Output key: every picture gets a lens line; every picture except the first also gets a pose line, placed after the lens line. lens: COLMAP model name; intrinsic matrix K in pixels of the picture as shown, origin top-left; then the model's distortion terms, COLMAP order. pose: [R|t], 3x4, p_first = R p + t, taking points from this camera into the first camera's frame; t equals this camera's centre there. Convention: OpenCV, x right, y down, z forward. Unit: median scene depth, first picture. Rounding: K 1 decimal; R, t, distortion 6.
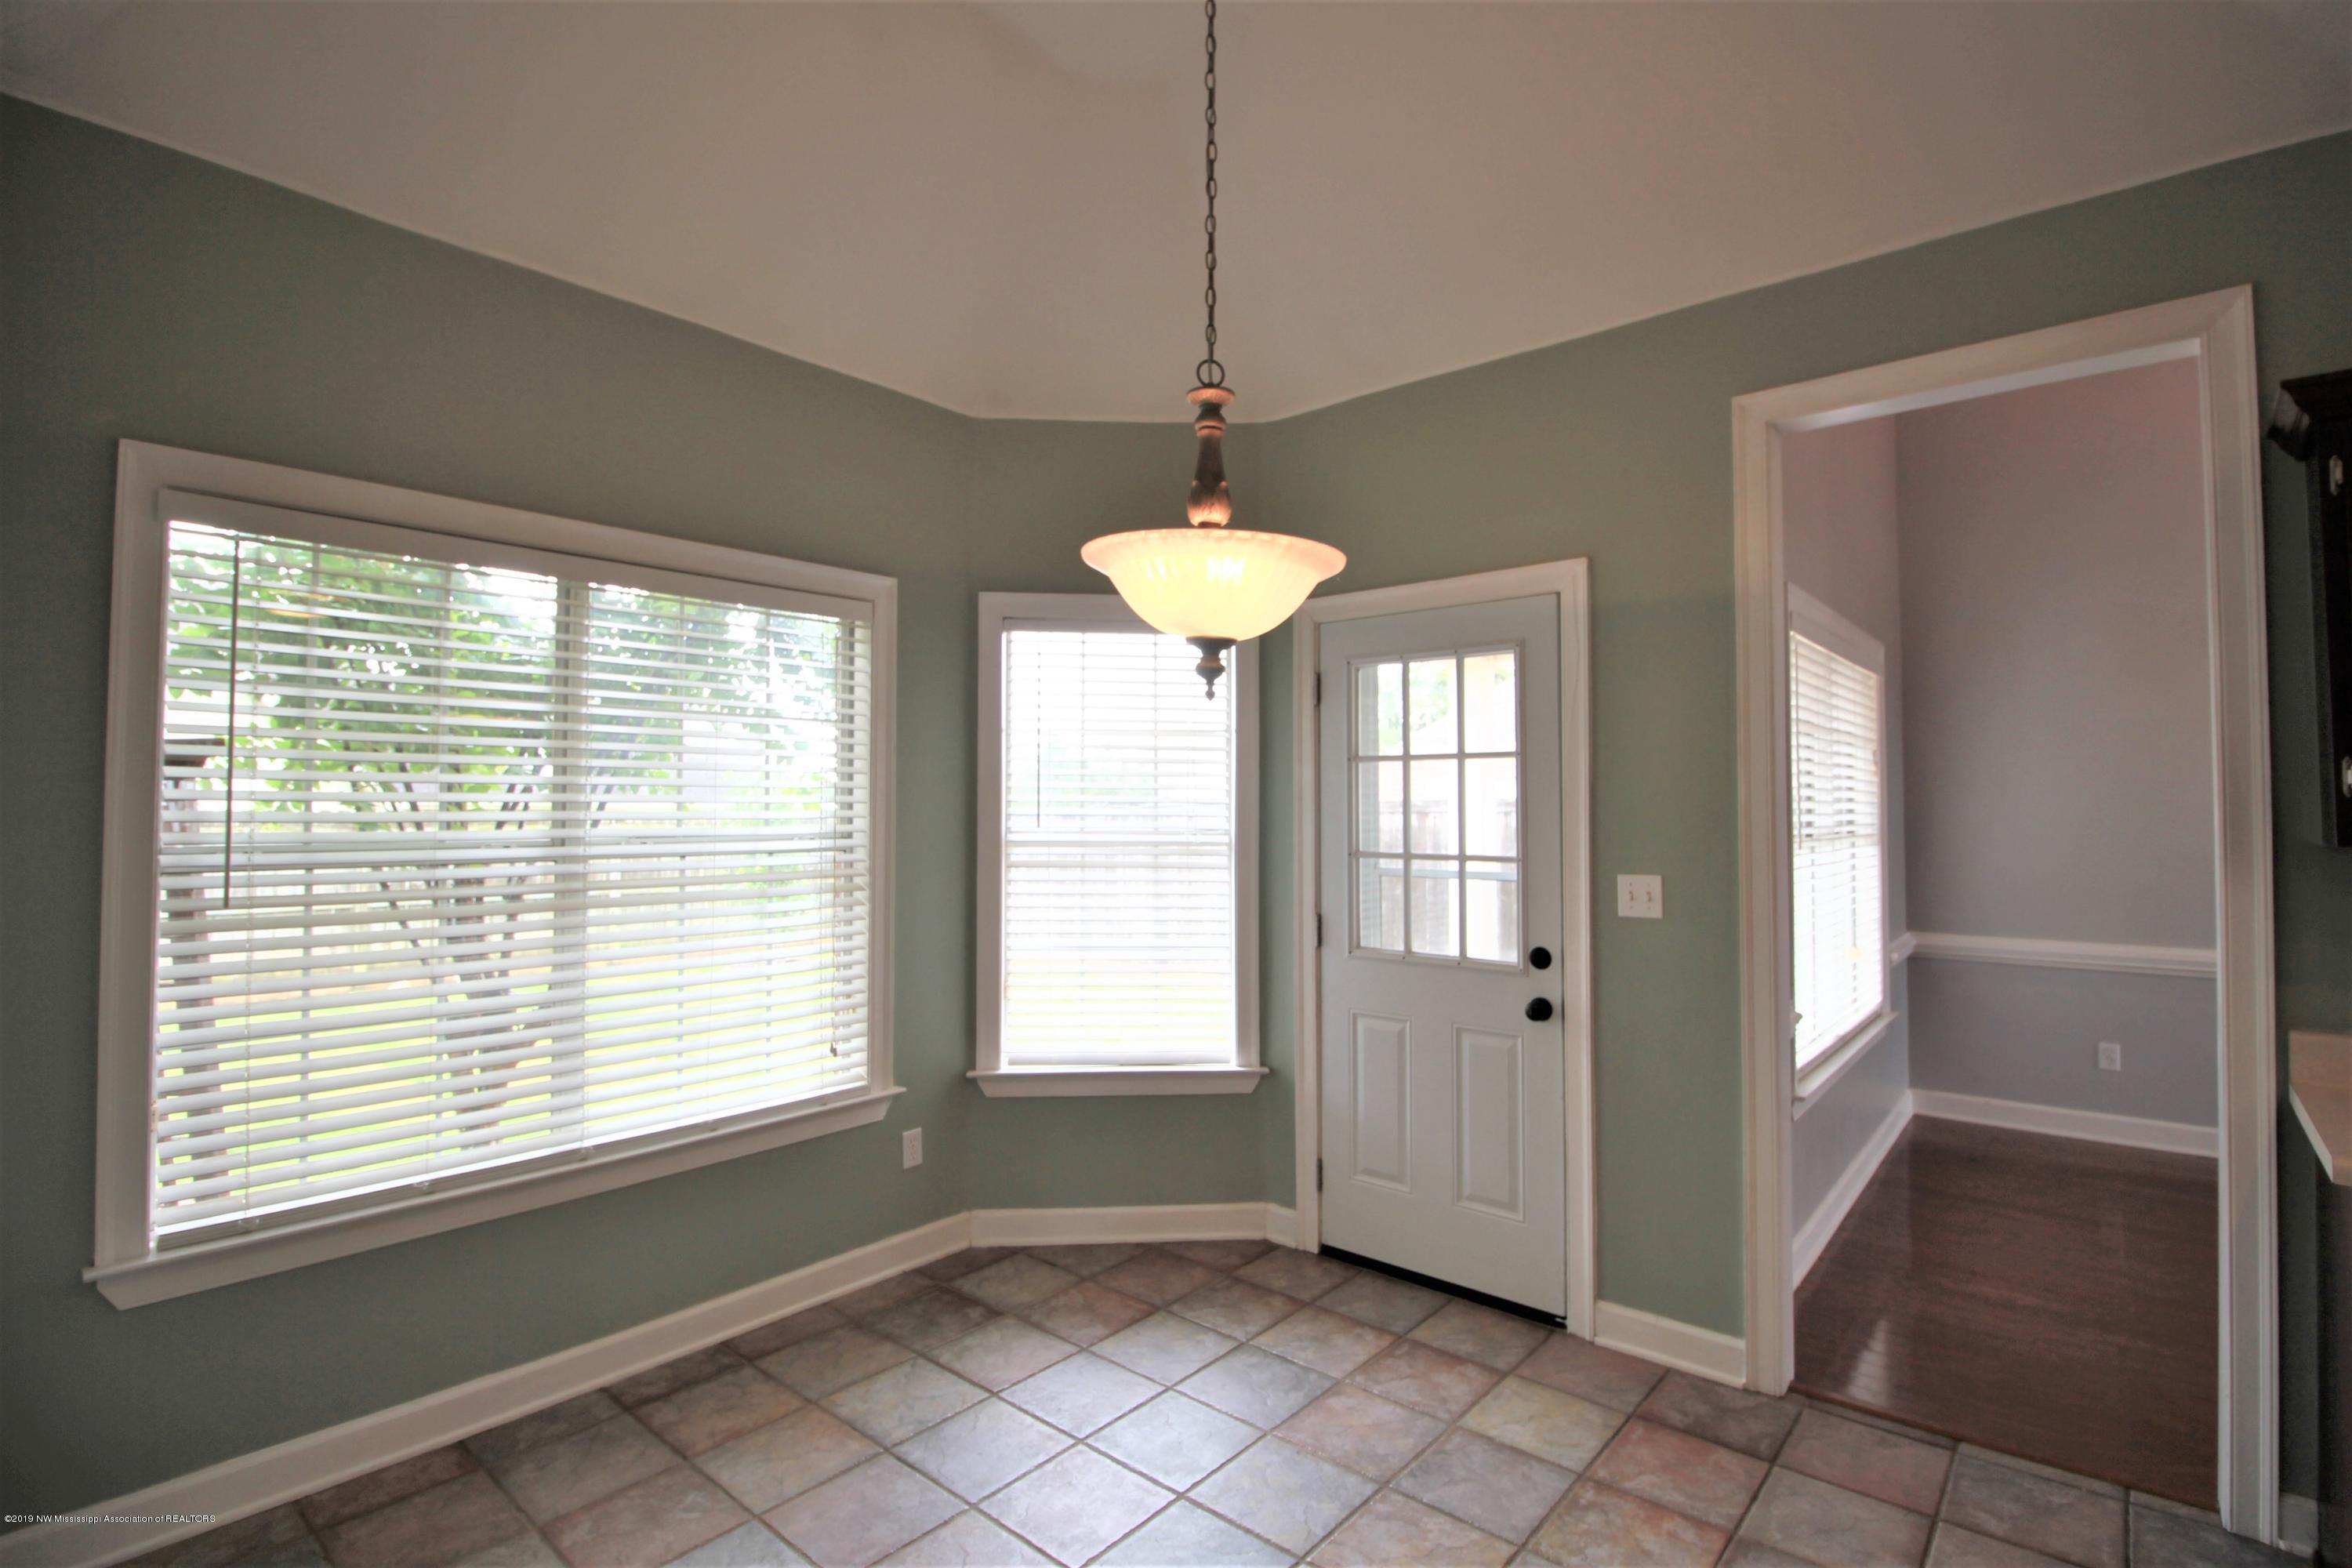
lens RADIAL K [[1091.9, 0, 1210.7], [0, 1091.9, 786.6], [0, 0, 1]] dist [-0.000706, -0.012272]
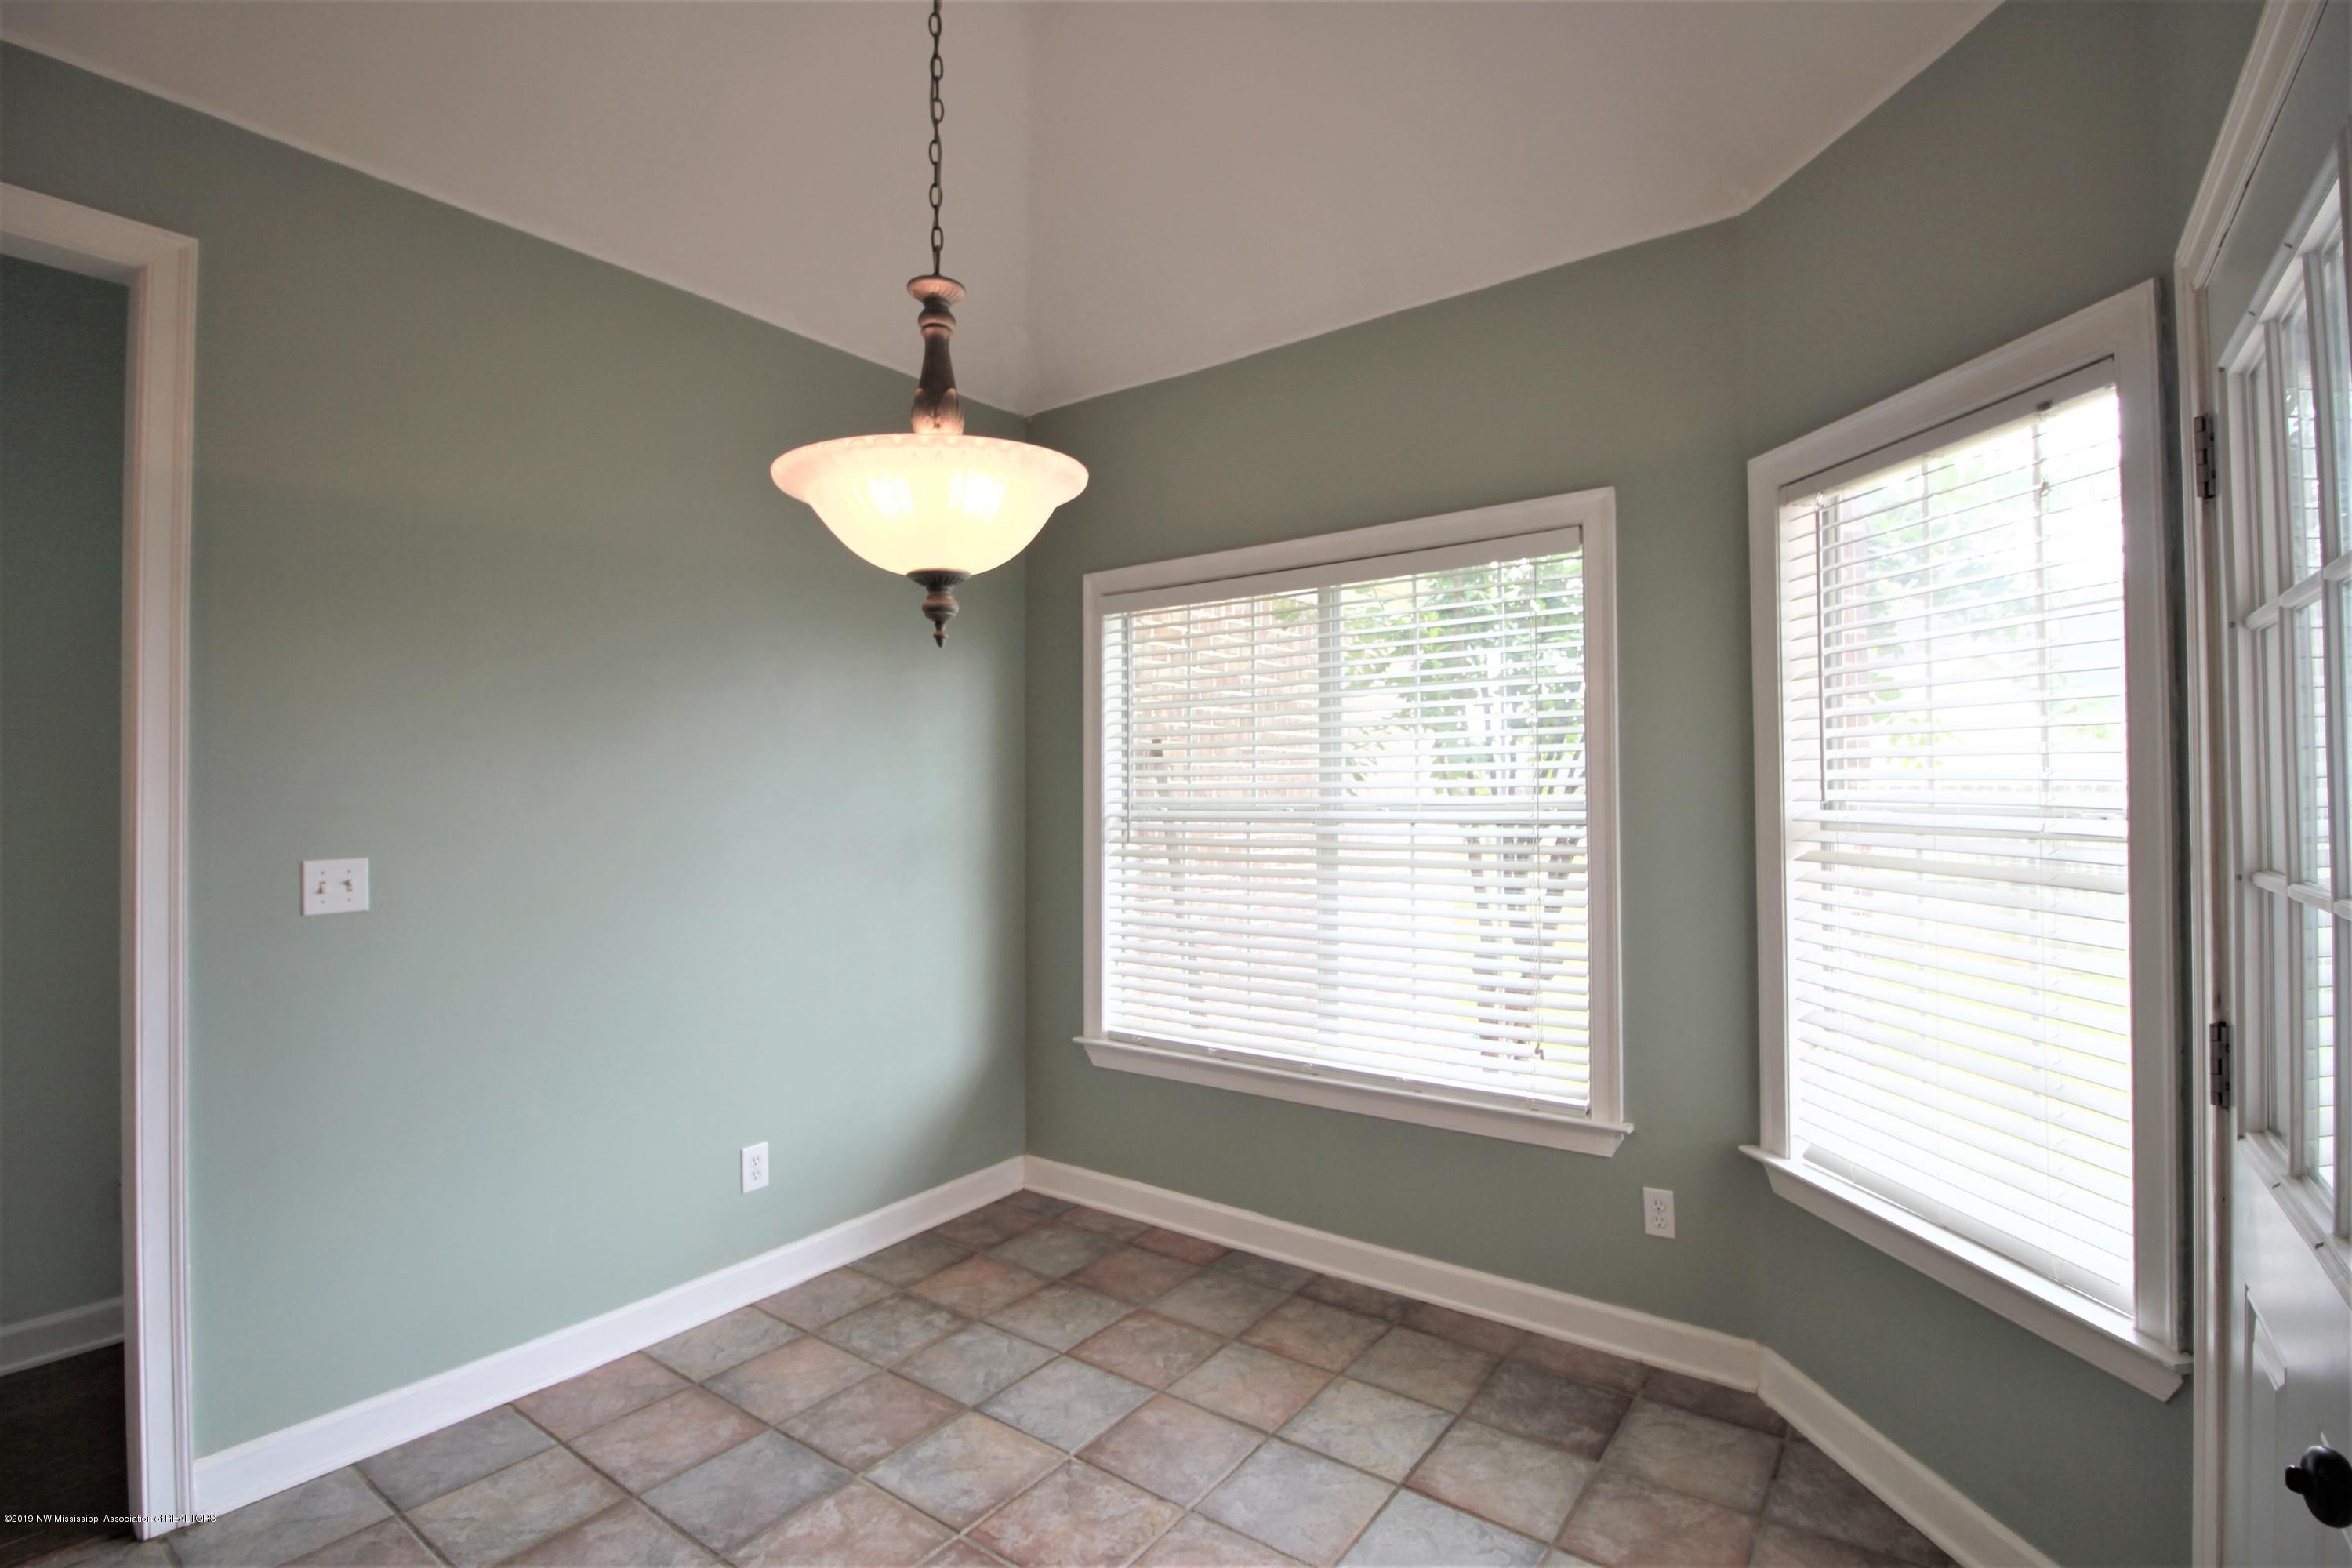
lens RADIAL K [[1100.6, 0, 1189.4], [0, 1100.6, 777.8], [0, 0, 1]] dist [0.000954, -0.011584]
pose [[0.067583, -0.010787, -0.997655, 0.566906], [0.028922, 0.999543, -0.008848, 0.023408], [0.997294, -0.028256, 0.067864, 0.726049]]
